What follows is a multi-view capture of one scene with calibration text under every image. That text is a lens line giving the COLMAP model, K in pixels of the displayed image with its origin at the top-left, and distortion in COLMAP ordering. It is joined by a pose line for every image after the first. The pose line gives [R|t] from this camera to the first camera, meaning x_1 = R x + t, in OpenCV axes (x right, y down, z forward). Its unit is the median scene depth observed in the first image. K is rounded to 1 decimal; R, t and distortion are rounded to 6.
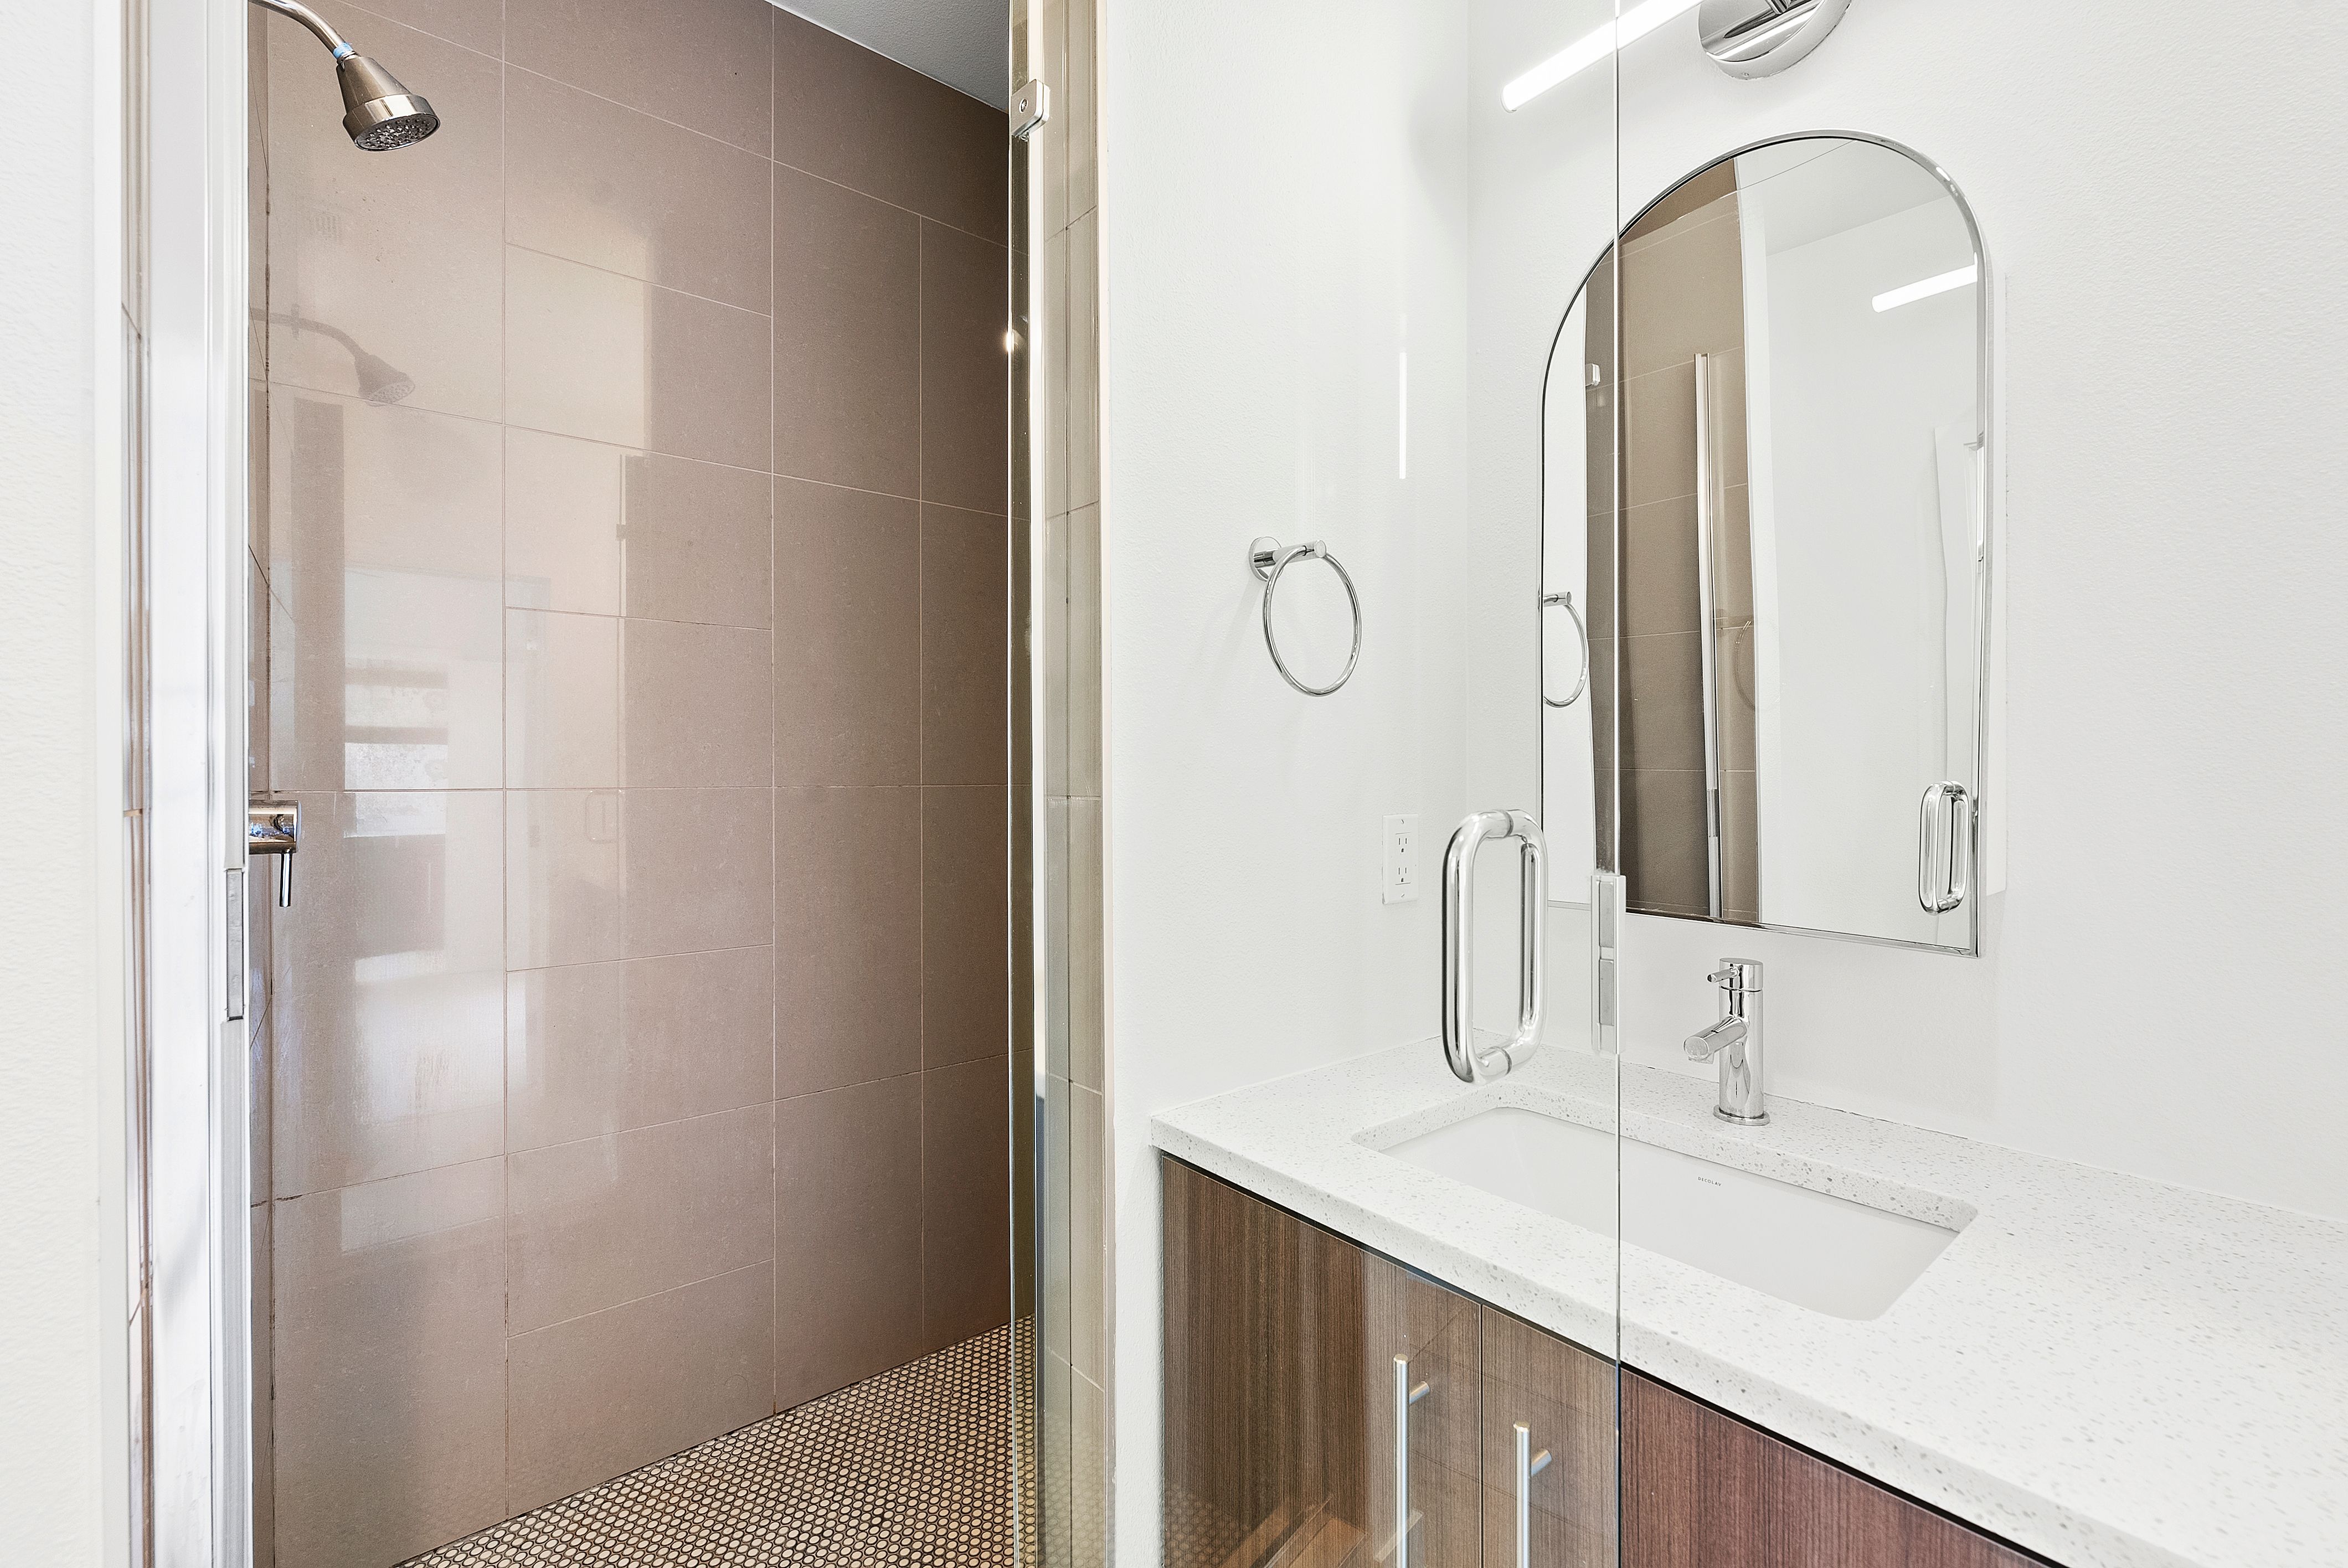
lens RADIAL K [[1006.8, 0, 1175.0], [0, 1006.8, 774.4], [0, 0, 1]] dist [-0.004107, 0.000004]
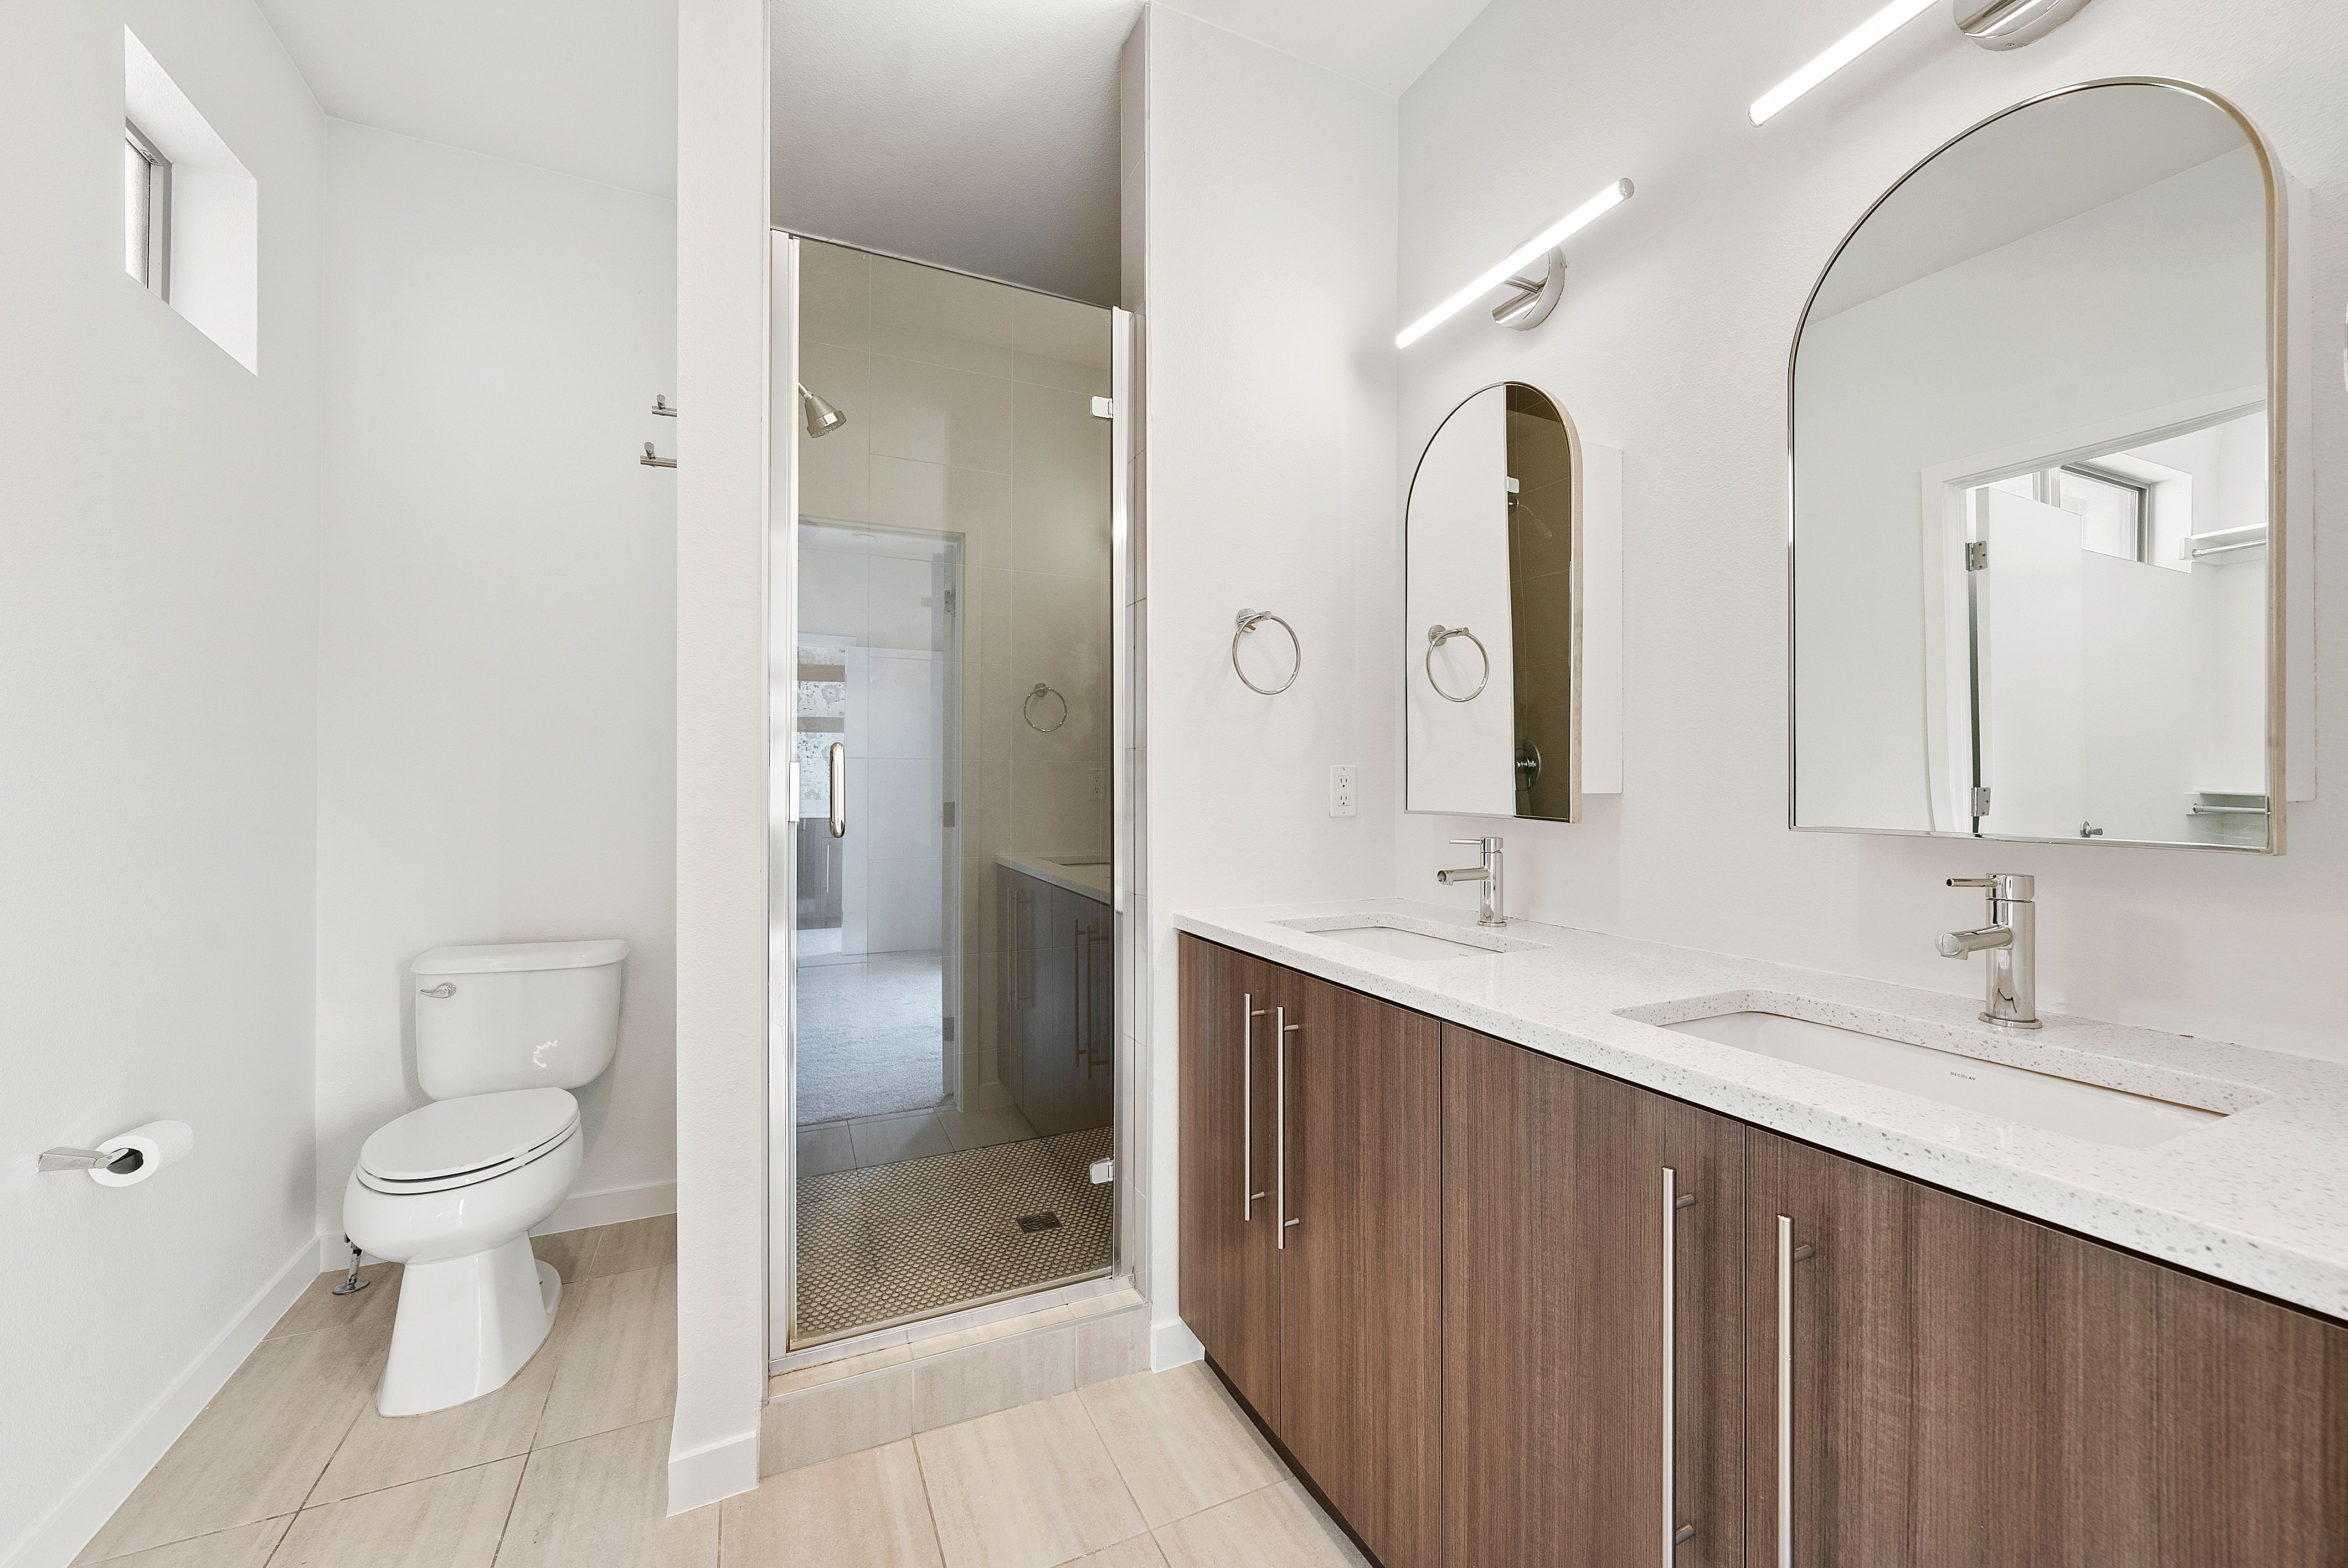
lens RADIAL K [[919.3, 0, 1176.3], [0, 919.3, 783.7], [0, 0, 1]] dist [-0.002131, -0.001398]
pose [[0.969958, 0.001479, -0.243268, 0.403008], [-0.001372, 0.999999, 0.000611, 0.085674], [0.243268, -0.000259, 0.969959, -0.709845]]
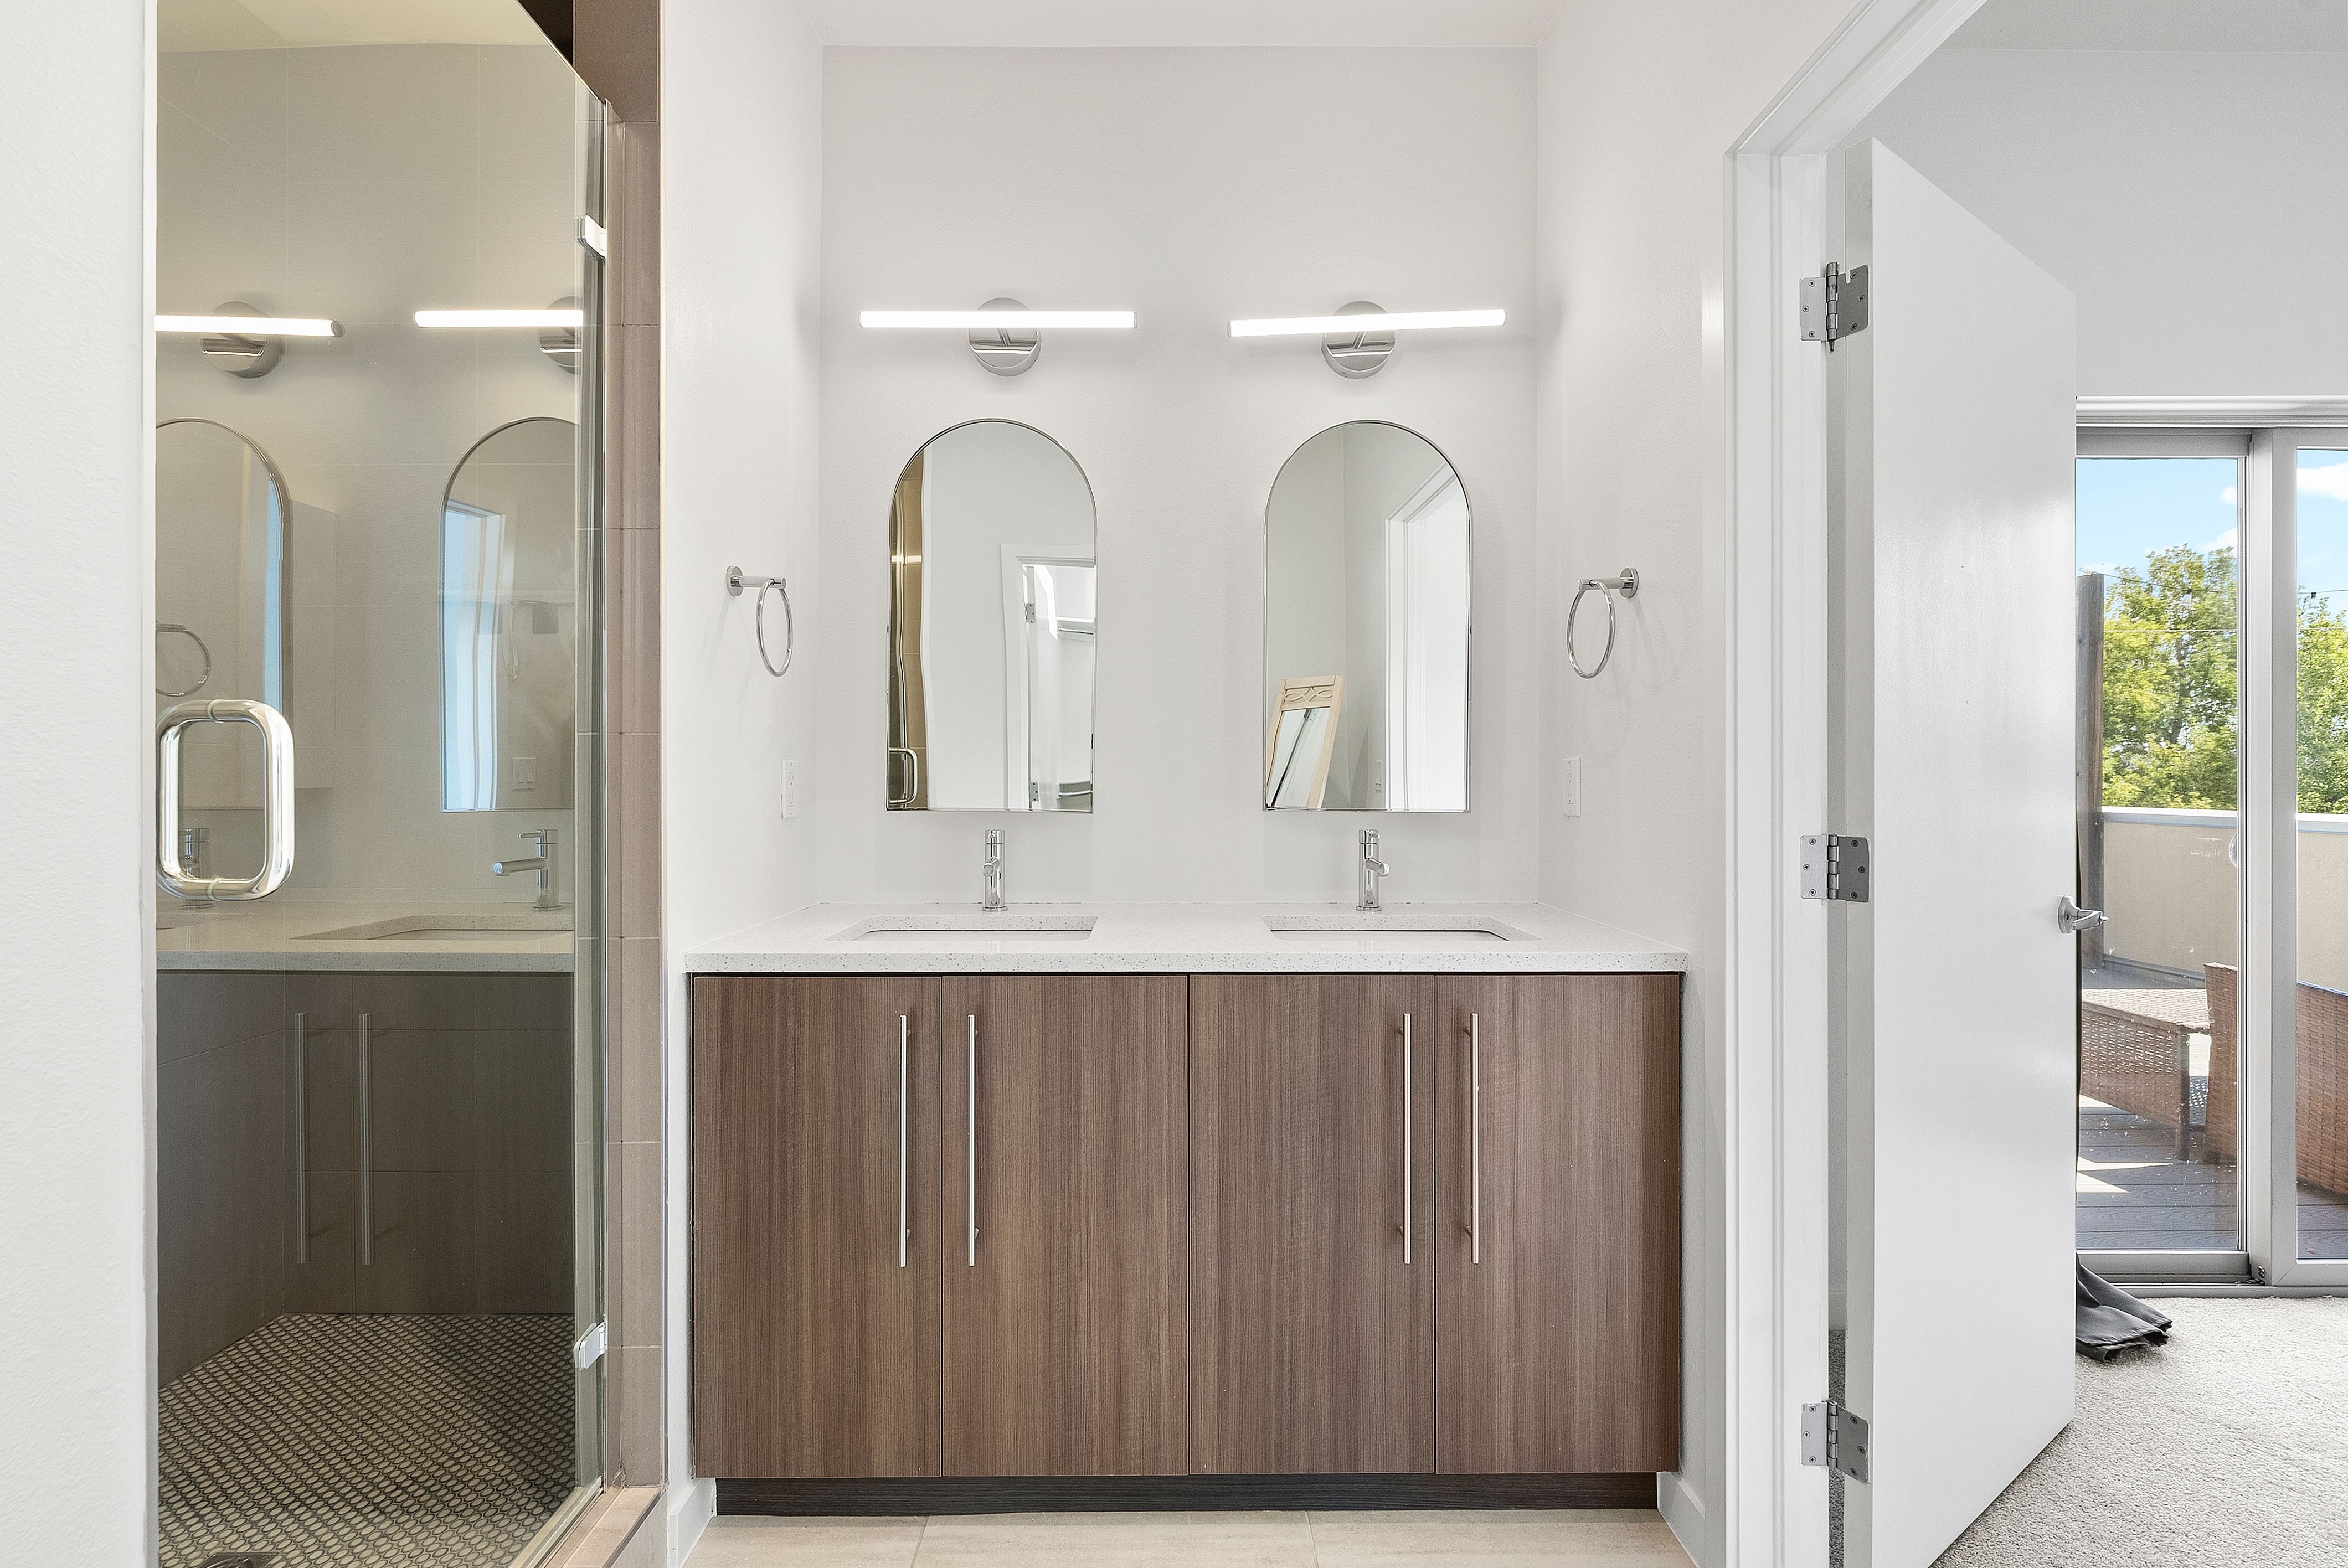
lens RADIAL K [[919.3, 0, 1182.6], [0, 919.3, 779.7], [0, 0, 1]] dist [-0.002131, -0.001398]
pose [[0.617022, -0.004469, 0.786933, -0.615424], [-0.001803, 0.999973, 0.007092, 0.074281], [-0.786944, -0.005795, 0.616997, -0.390034]]
